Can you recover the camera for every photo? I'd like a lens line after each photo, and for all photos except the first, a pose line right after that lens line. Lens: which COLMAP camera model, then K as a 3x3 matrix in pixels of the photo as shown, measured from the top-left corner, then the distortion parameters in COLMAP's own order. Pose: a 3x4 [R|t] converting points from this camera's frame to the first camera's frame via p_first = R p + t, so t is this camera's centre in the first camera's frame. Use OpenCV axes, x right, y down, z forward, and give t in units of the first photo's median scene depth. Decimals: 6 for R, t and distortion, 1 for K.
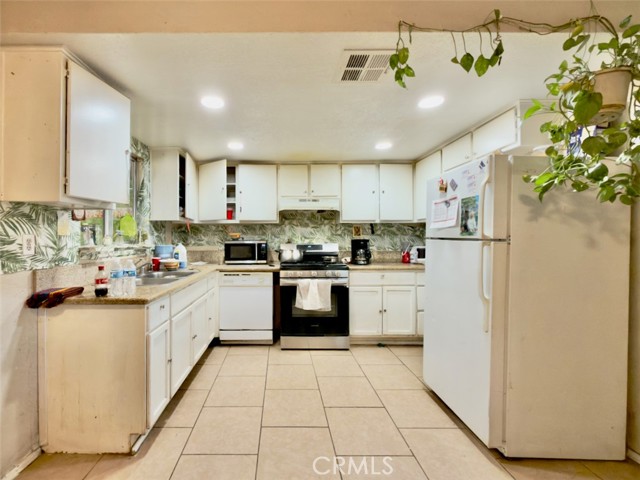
lens RADIAL K [[276.4, 0, 280.7], [0, 276.4, 236.5], [0, 0, 1]] dist [0.002279, 0.000283]
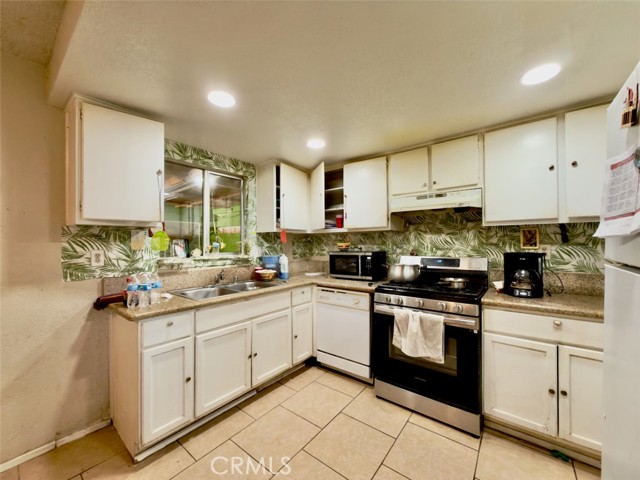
lens RADIAL K [[254.5, 0, 321.5], [0, 254.5, 242.3], [0, 0, 1]] dist [0.001583, -0.000296]
pose [[0.790672, -0.006942, -0.612200, 0.319874], [0.009034, 0.999959, 0.000328, -0.017883], [0.612173, -0.005790, 0.790703, 0.356345]]
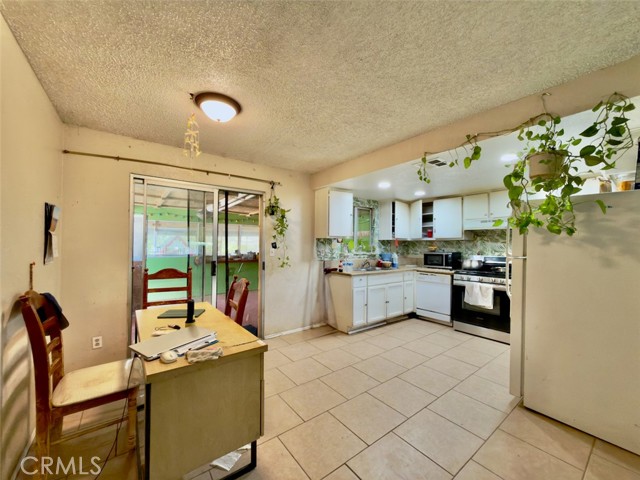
lens RADIAL K [[254.5, 0, 320.9], [0, 254.5, 241.8], [0, 0, 1]] dist [0.001583, -0.000296]
pose [[0.610877, -0.003502, -0.791717, 0.624376], [-0.005023, 0.999953, -0.008299, -0.028205], [0.791709, 0.009046, 0.610831, -0.343269]]
